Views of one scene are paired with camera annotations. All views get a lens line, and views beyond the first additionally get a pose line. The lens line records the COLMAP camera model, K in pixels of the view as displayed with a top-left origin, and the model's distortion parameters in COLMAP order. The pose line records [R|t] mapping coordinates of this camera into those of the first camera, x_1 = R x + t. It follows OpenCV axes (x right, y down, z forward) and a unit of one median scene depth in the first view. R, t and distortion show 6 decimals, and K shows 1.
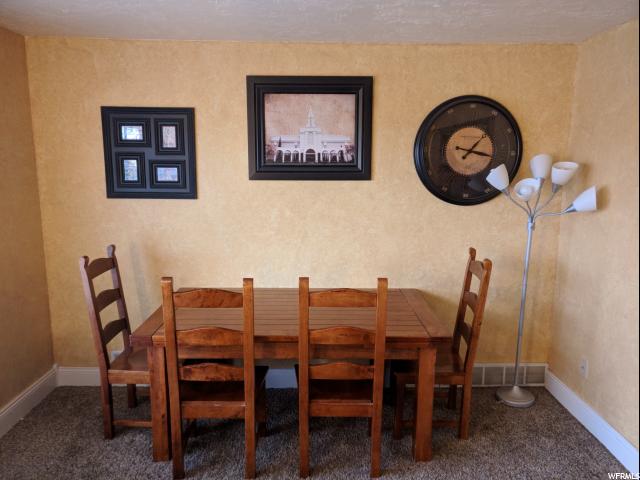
lens RADIAL K [[509.3, 0, 312.4], [0, 509.3, 250.7], [0, 0, 1]] dist [-0.010037, 0.051265]
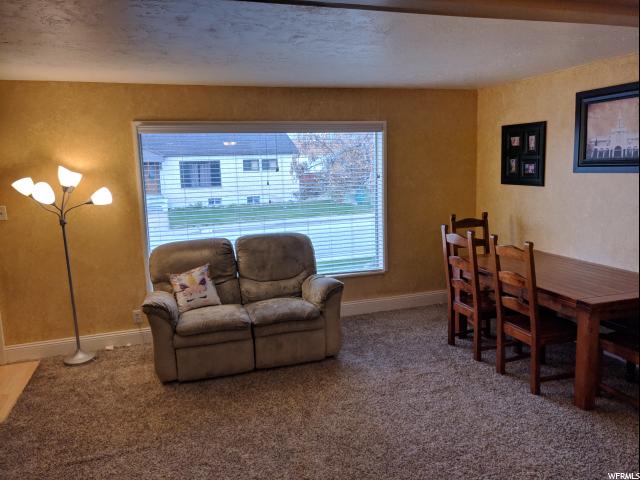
lens RADIAL K [[509.3, 0, 320.6], [0, 509.3, 238.5], [0, 0, 1]] dist [-0.010037, 0.051265]
pose [[0.286415, 0.126414, -0.949729, 0.950909], [-0.141875, 0.985925, 0.088446, 0.002815], [0.947543, 0.109411, 0.300319, 0.023274]]
